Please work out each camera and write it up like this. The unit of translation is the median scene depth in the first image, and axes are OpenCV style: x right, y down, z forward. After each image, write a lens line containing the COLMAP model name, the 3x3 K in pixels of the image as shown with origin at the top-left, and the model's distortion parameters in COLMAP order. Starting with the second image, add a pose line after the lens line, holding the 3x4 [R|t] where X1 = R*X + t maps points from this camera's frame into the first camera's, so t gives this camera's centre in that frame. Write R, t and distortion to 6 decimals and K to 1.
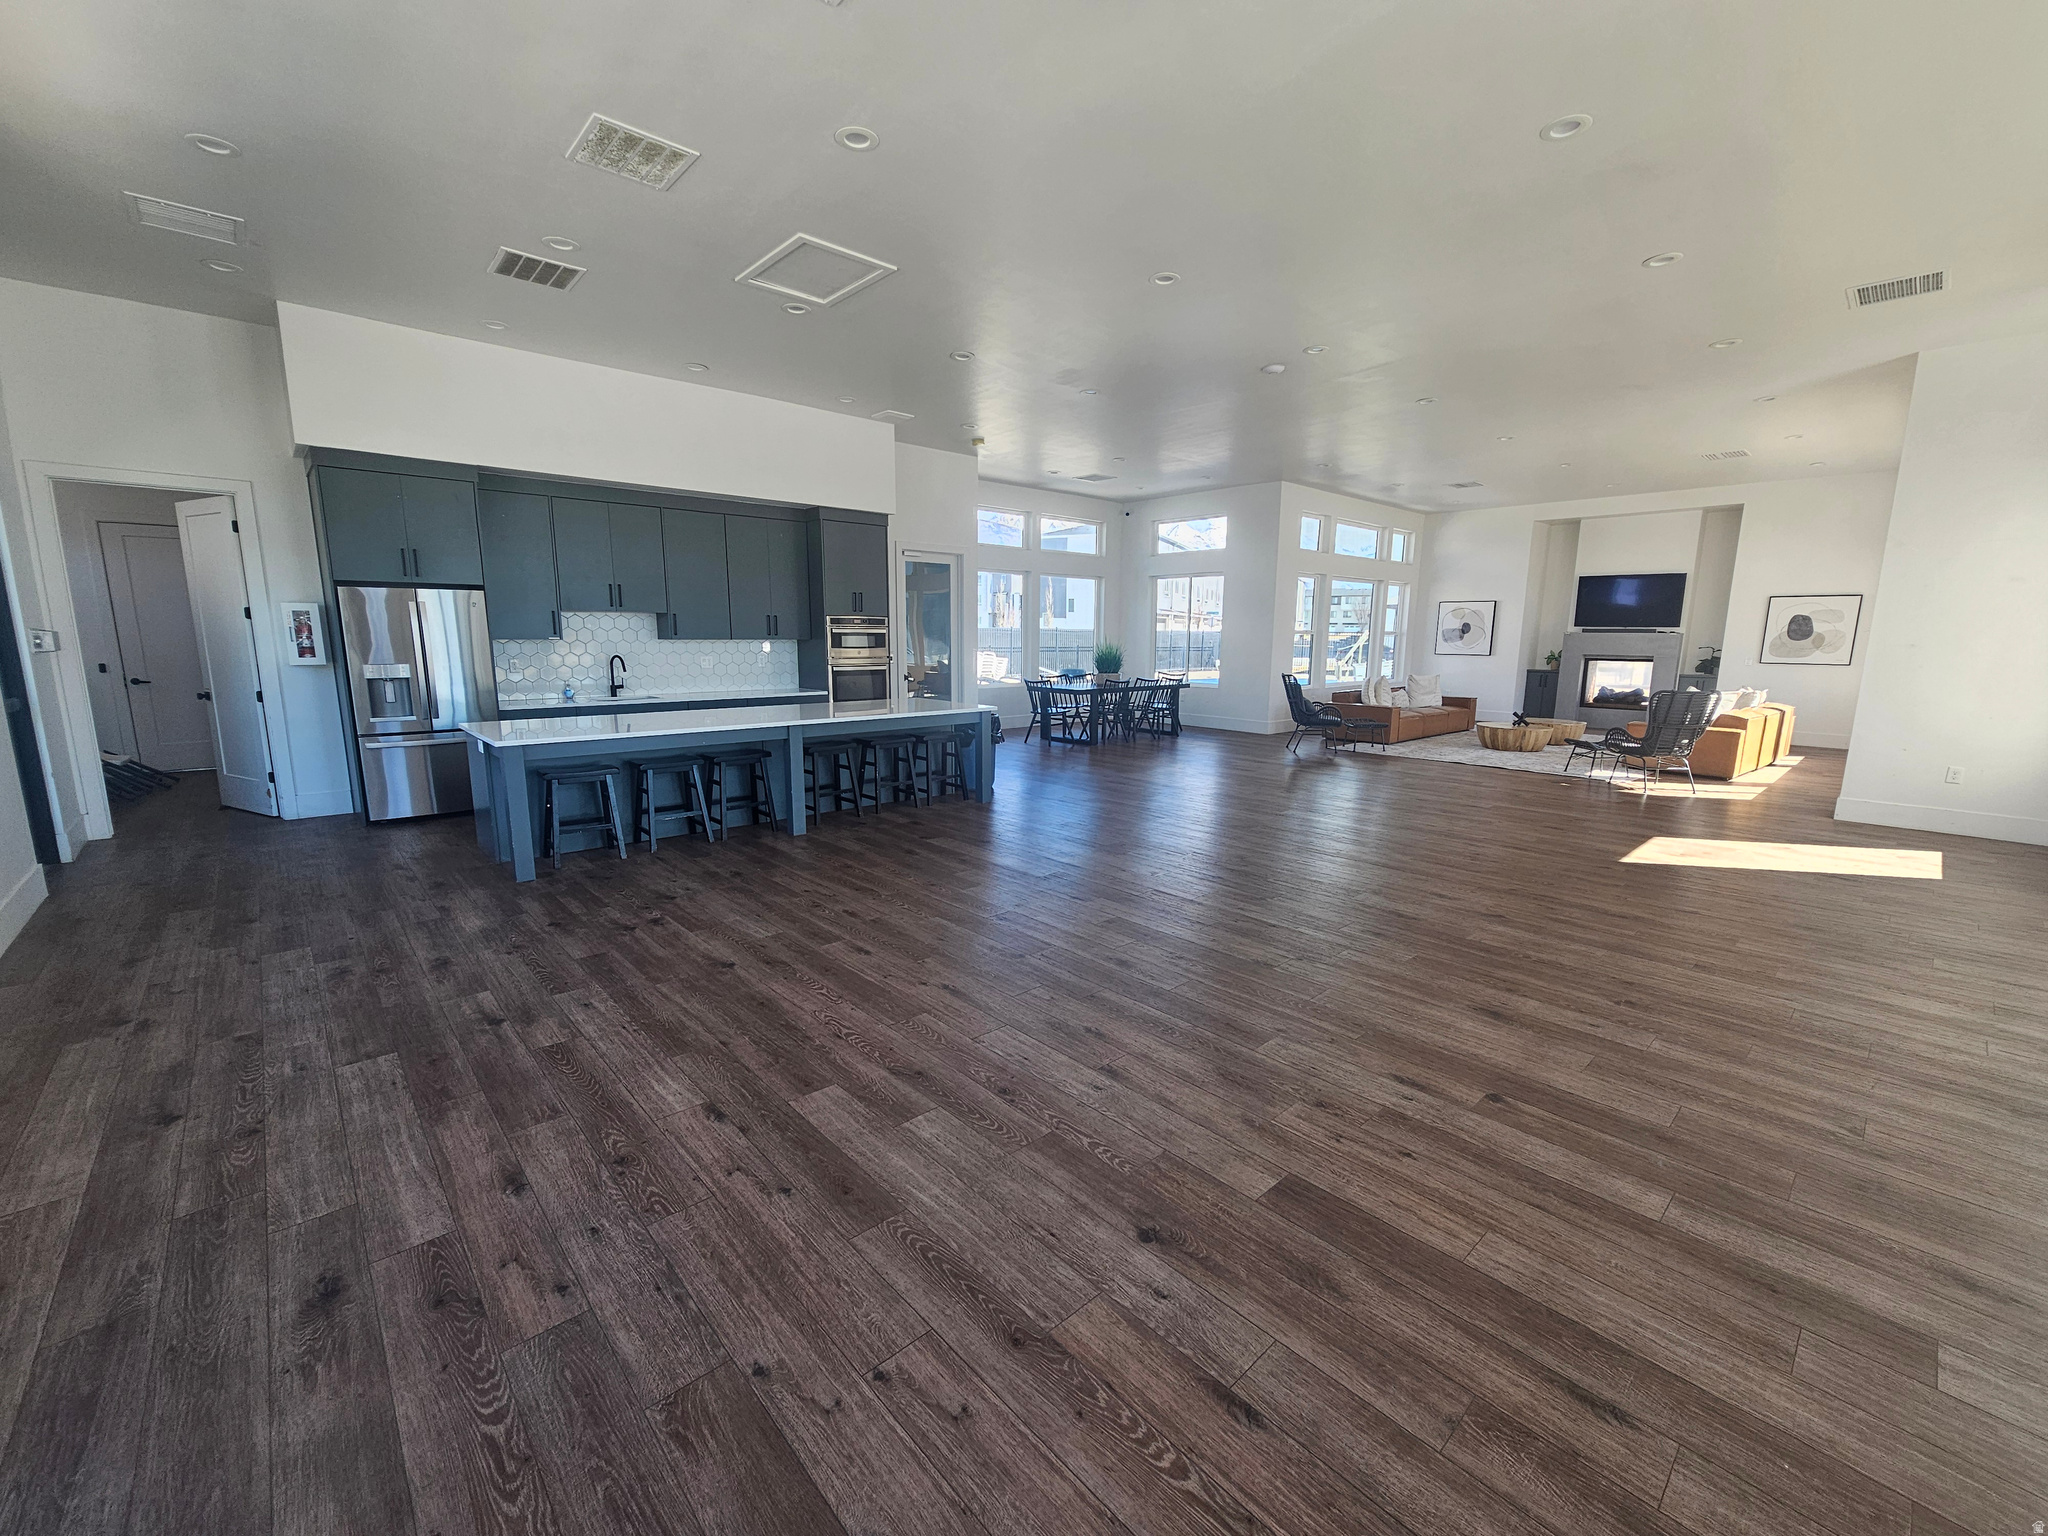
lens RADIAL K [[838.7, 0, 1029.7], [0, 838.7, 783.8], [0, 0, 1]] dist [-0.001781, 0.000499]
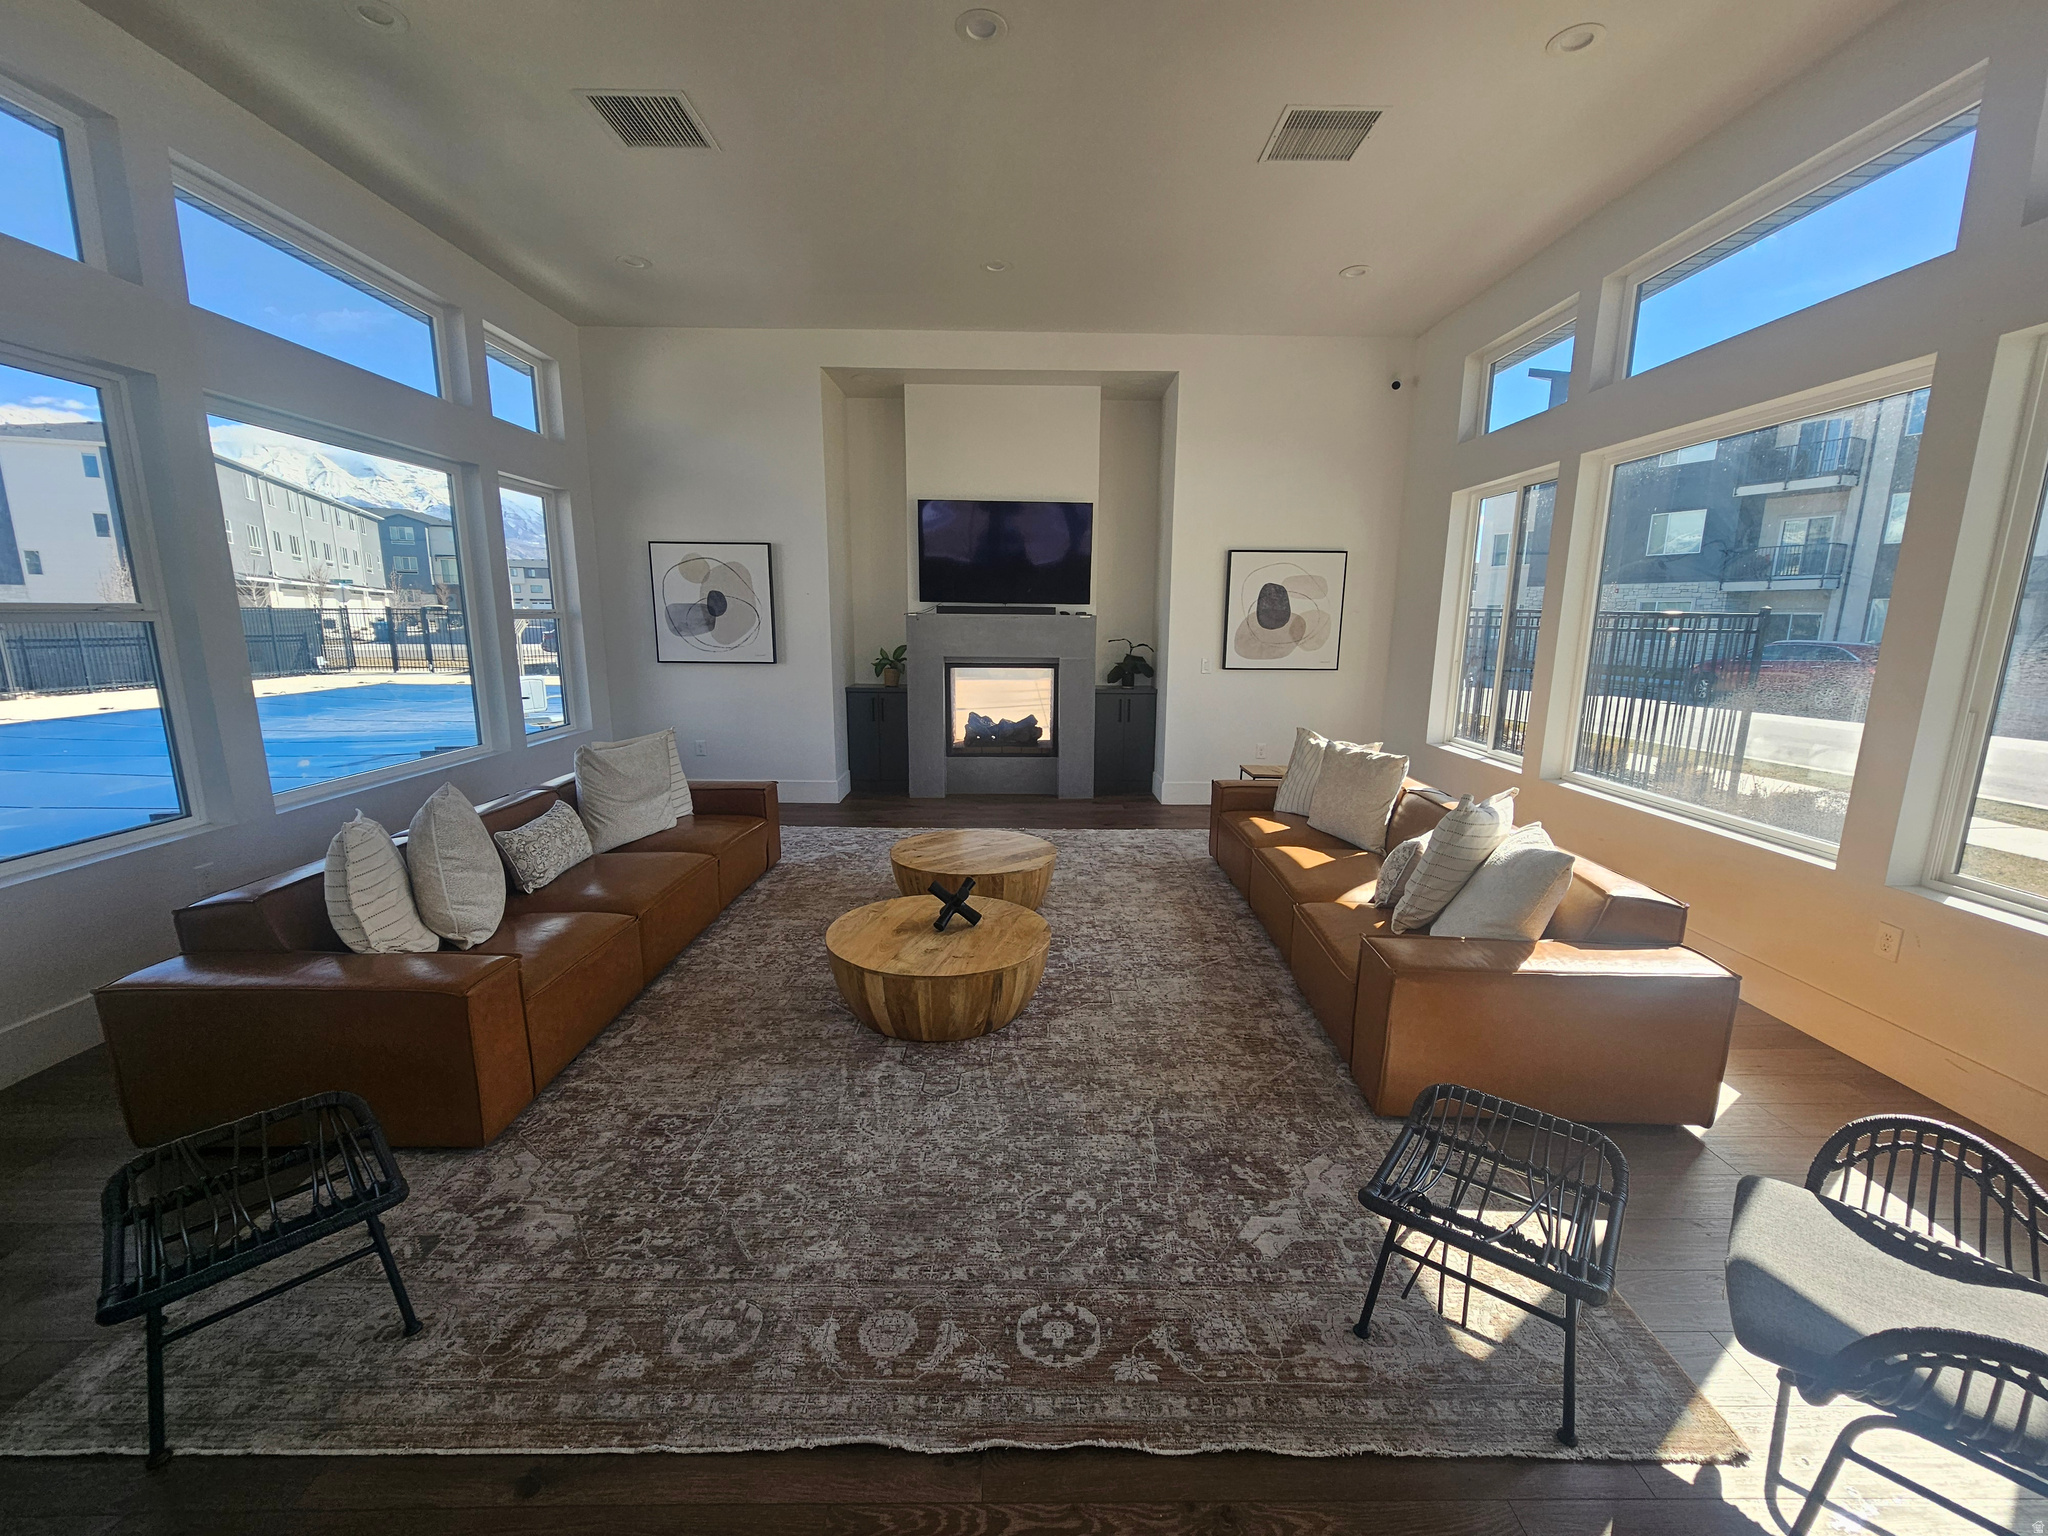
lens RADIAL K [[835.7, 0, 1034.8], [0, 835.7, 781.0], [0, 0, 1]] dist [0.001752, -0.000237]
pose [[0.661916, -0.147676, 0.734887, 0.508360], [0.130751, 0.988118, 0.080794, -0.185182], [-0.738086, 0.042608, 0.673360, 1.009510]]
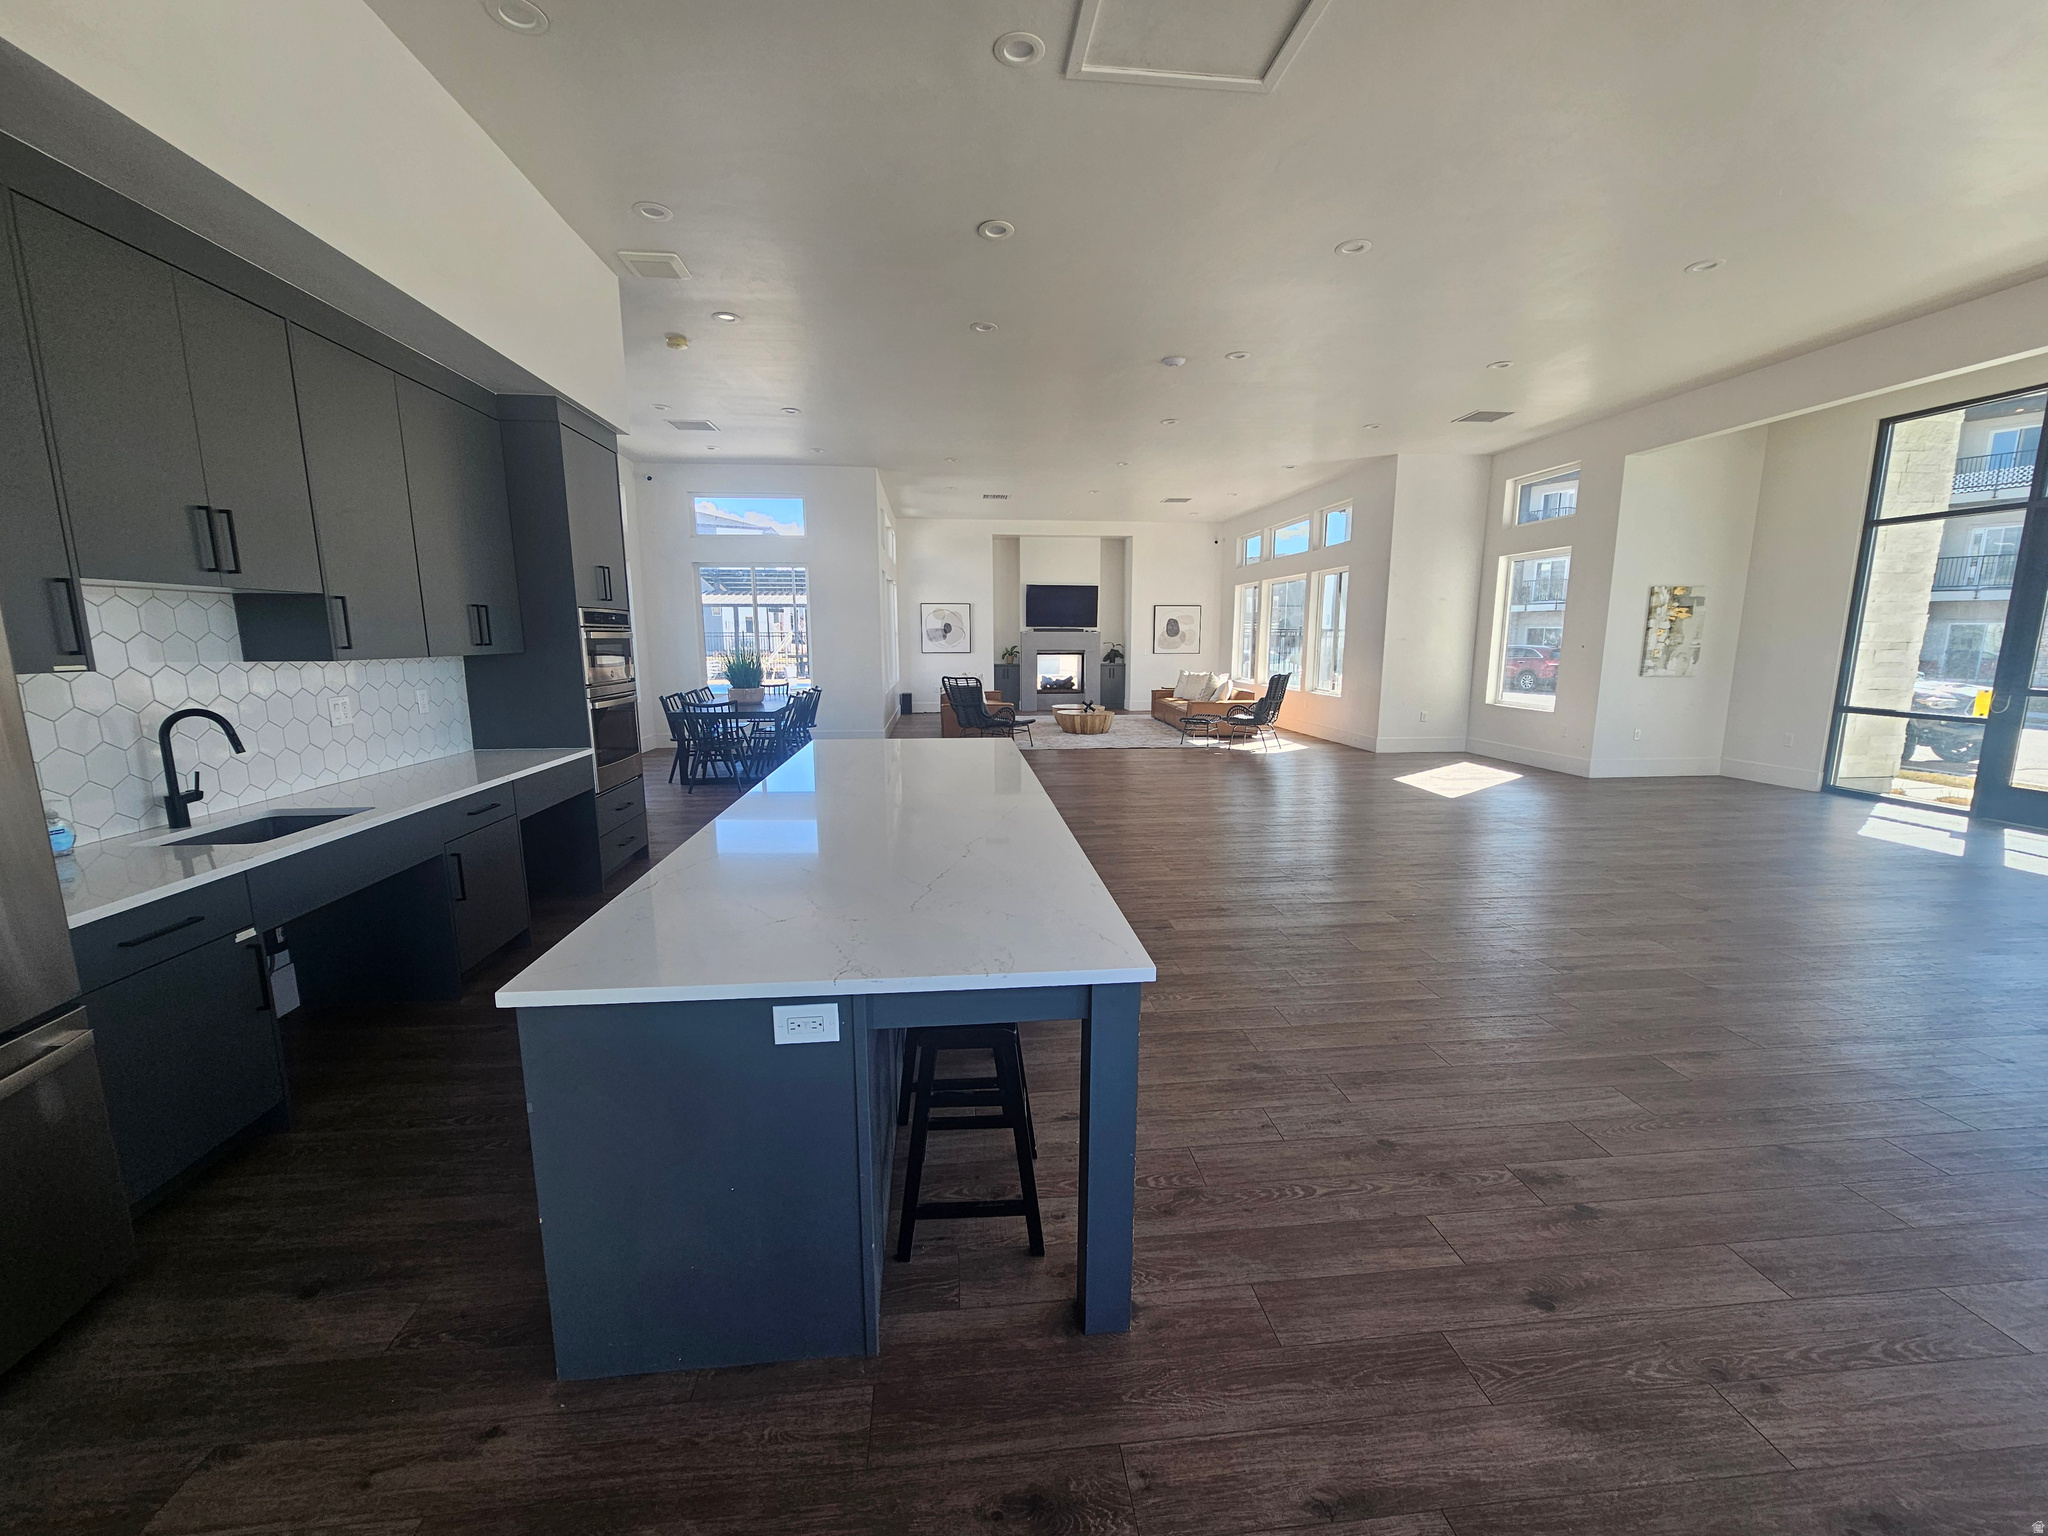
lens RADIAL K [[838.7, 0, 1029.7], [0, 838.7, 783.8], [0, 0, 1]] dist [-0.001781, 0.000499]
pose [[0.592161, -0.148133, 0.792087, -0.533829], [0.148048, 0.986226, 0.073760, -0.090107], [-0.792103, 0.073589, 0.605935, 0.476220]]
